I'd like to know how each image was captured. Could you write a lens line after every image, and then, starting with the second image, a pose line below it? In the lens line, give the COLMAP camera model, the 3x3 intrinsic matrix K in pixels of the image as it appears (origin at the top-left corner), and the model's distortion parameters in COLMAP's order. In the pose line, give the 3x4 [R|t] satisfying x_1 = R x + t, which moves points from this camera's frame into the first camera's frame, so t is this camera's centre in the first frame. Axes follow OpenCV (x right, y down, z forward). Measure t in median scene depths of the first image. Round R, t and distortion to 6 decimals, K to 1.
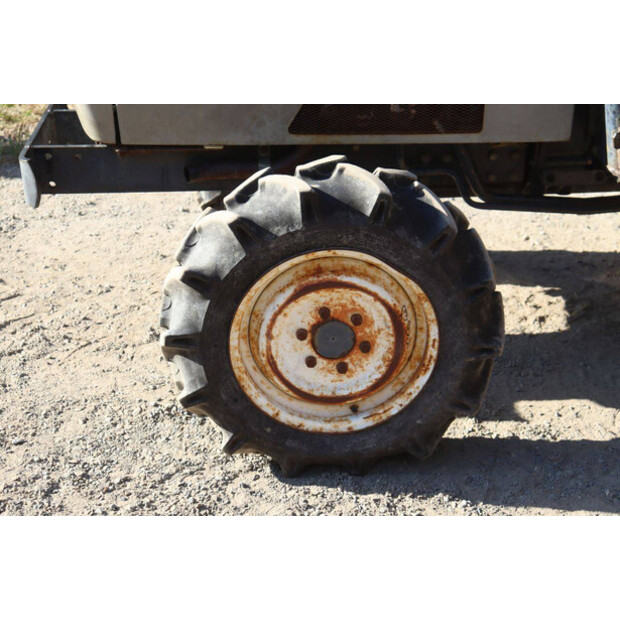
lens RADIAL K [[1119.0, 0, 310.0], [0, 1119.0, 310.0], [0, 0, 1]] dist [0.221843, 0.095705]
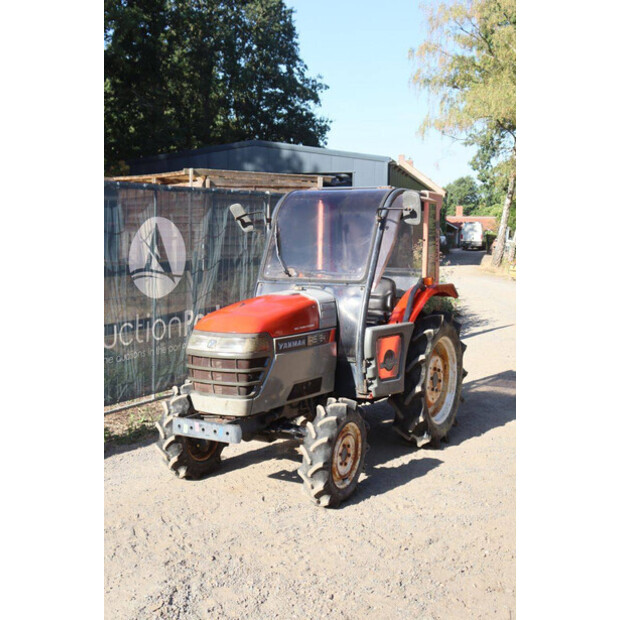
lens RADIAL K [[798.1, 0, 310.0], [0, 798.1, 310.0], [0, 0, 1]] dist [0.028505, 0.029432]
pose [[0.518471, -0.053538, 0.853417, -1.908358], [0.345952, 0.925843, -0.152092, -0.041347], [-0.781988, 0.374097, 0.498544, -0.191922]]
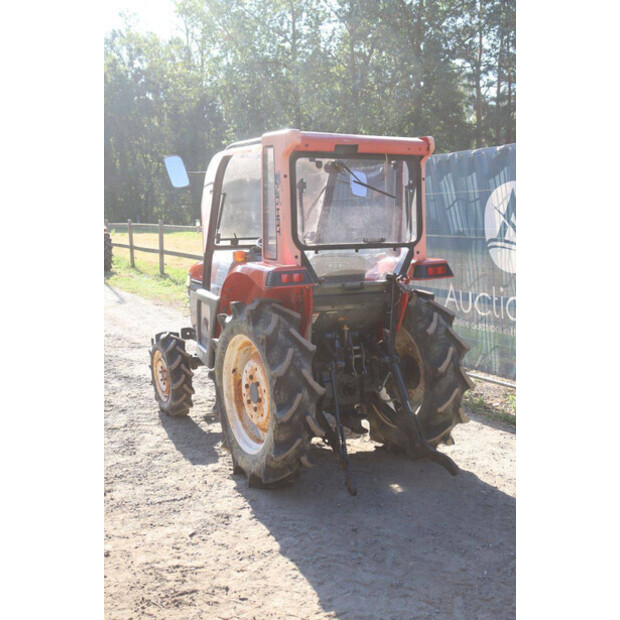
lens RADIAL K [[737.6, 0, 310.0], [0, 737.6, 310.0], [0, 0, 1]] dist [-0.046518, 0.230314]
pose [[0.438063, 0.127546, -0.889850, 2.569391], [-0.381189, 0.922837, -0.055382, -0.242760], [0.814122, 0.363462, 0.452880, 0.139264]]
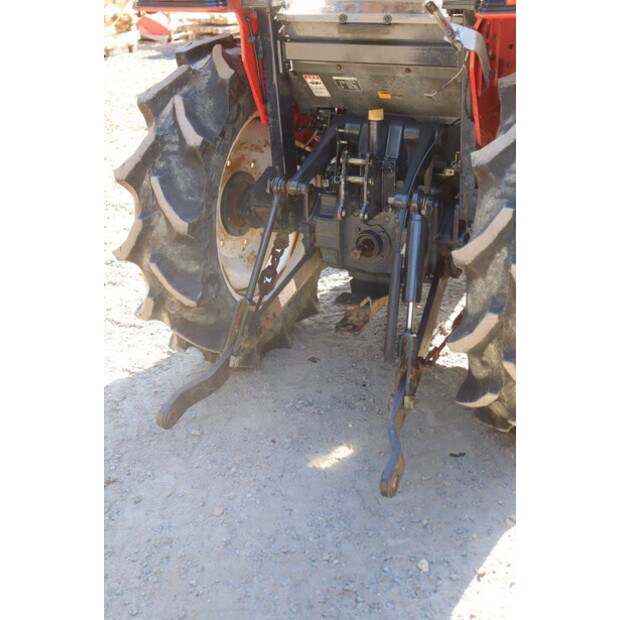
lens RADIAL K [[819.0, 0, 310.0], [0, 819.0, 310.0], [0, 0, 1]] dist [0.017638, 0.138592]
pose [[-0.498559, 0.383041, -0.777636, 1.788350], [-0.337682, 0.740396, 0.581193, -0.751578], [0.798379, 0.552353, -0.239785, 1.479504]]
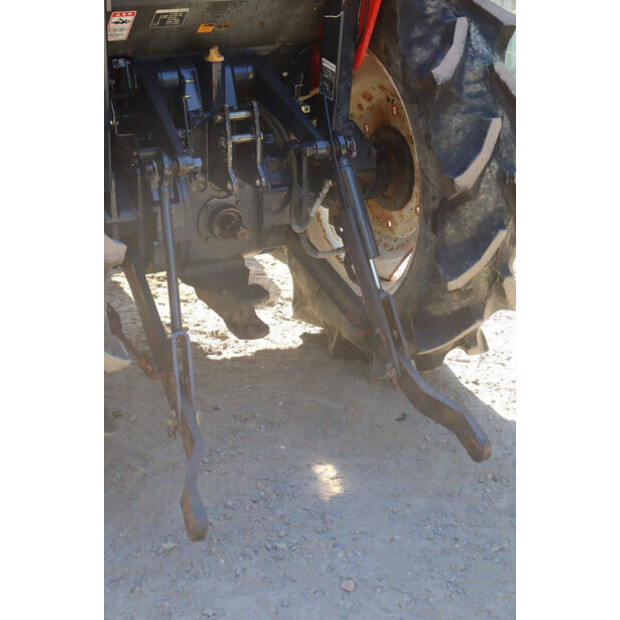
lens RADIAL K [[1119.0, 0, 310.0], [0, 1119.0, 310.0], [0, 0, 1]] dist [0.221843, 0.095705]
pose [[0.451662, 0.384481, -0.805093, 1.881211], [-0.405040, 0.892393, 0.198942, -0.384553], [0.794949, 0.236240, 0.558790, 0.650613]]
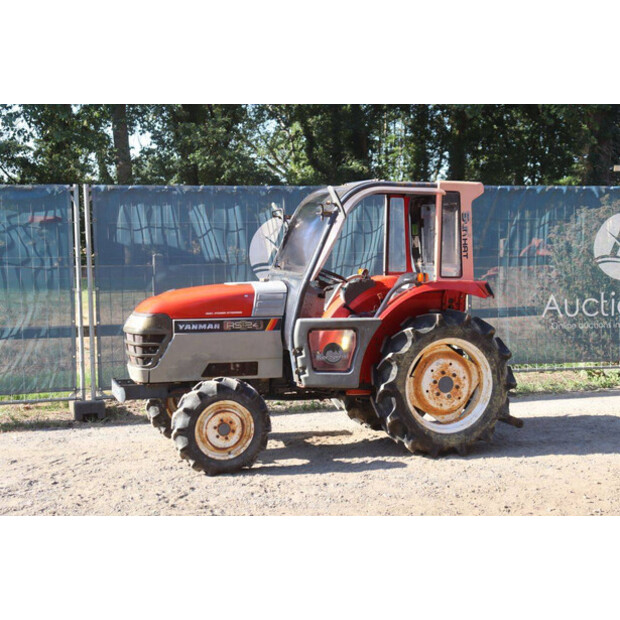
lens RADIAL K [[896.7, 0, 310.0], [0, 896.7, 310.0], [0, 0, 1]] dist [0.083437, 0.157806]
pose [[0.957835, -0.006532, 0.287244, -0.516303], [0.107219, 0.935648, -0.336255, 0.639467], [-0.266563, 0.352875, 0.896897, -1.678367]]
